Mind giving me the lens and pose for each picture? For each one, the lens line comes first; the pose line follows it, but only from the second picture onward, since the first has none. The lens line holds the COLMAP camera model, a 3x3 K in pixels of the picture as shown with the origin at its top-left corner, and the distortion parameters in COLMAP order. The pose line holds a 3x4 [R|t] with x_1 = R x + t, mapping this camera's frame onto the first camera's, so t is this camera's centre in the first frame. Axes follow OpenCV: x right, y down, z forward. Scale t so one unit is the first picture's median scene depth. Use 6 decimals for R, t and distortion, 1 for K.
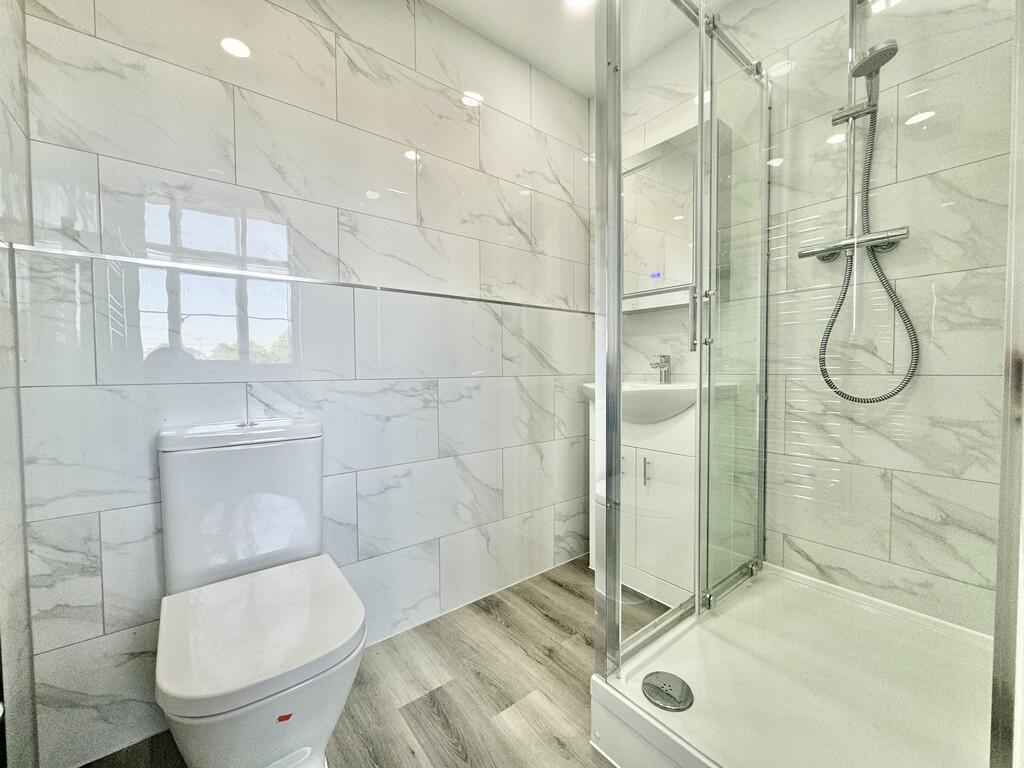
lens RADIAL K [[409.1, 0, 512.3], [0, 409.1, 380.4], [0, 0, 1]] dist [0.002794, 0.000540]
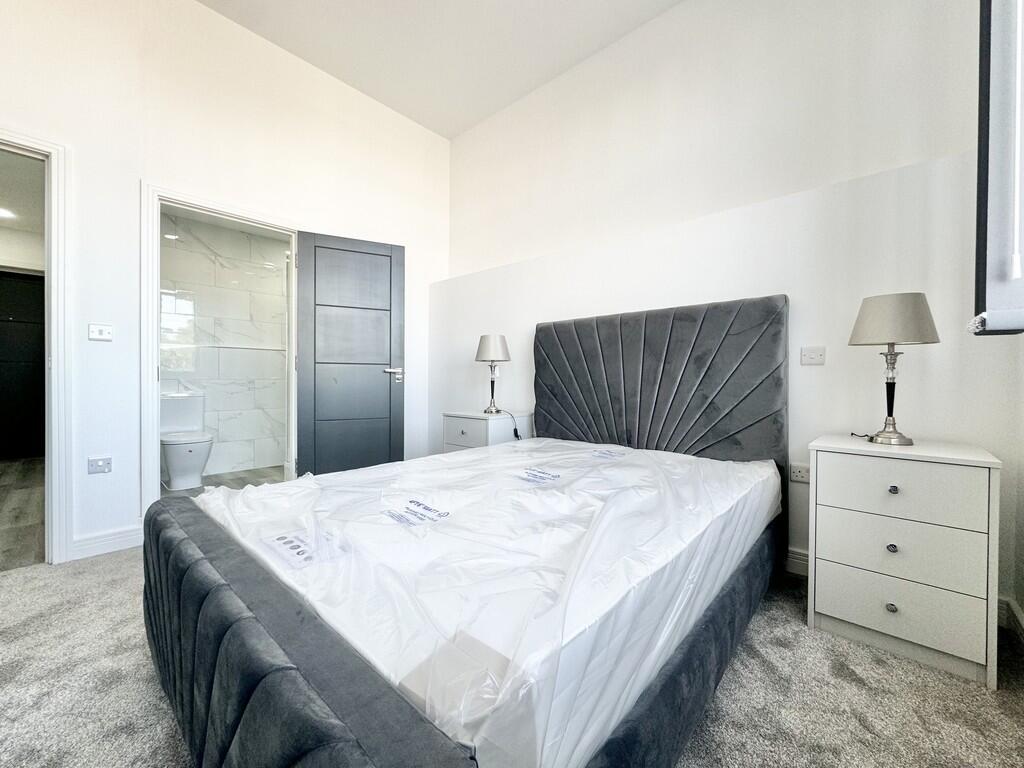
lens RADIAL K [[409.1, 0, 508.0], [0, 409.1, 381.5], [0, 0, 1]] dist [0.002794, 0.000540]
pose [[0.987991, 0.009273, 0.154233, 1.093503], [-0.005213, 0.999630, -0.026704, 0.074557], [-0.154423, 0.025579, 0.987674, -2.000429]]
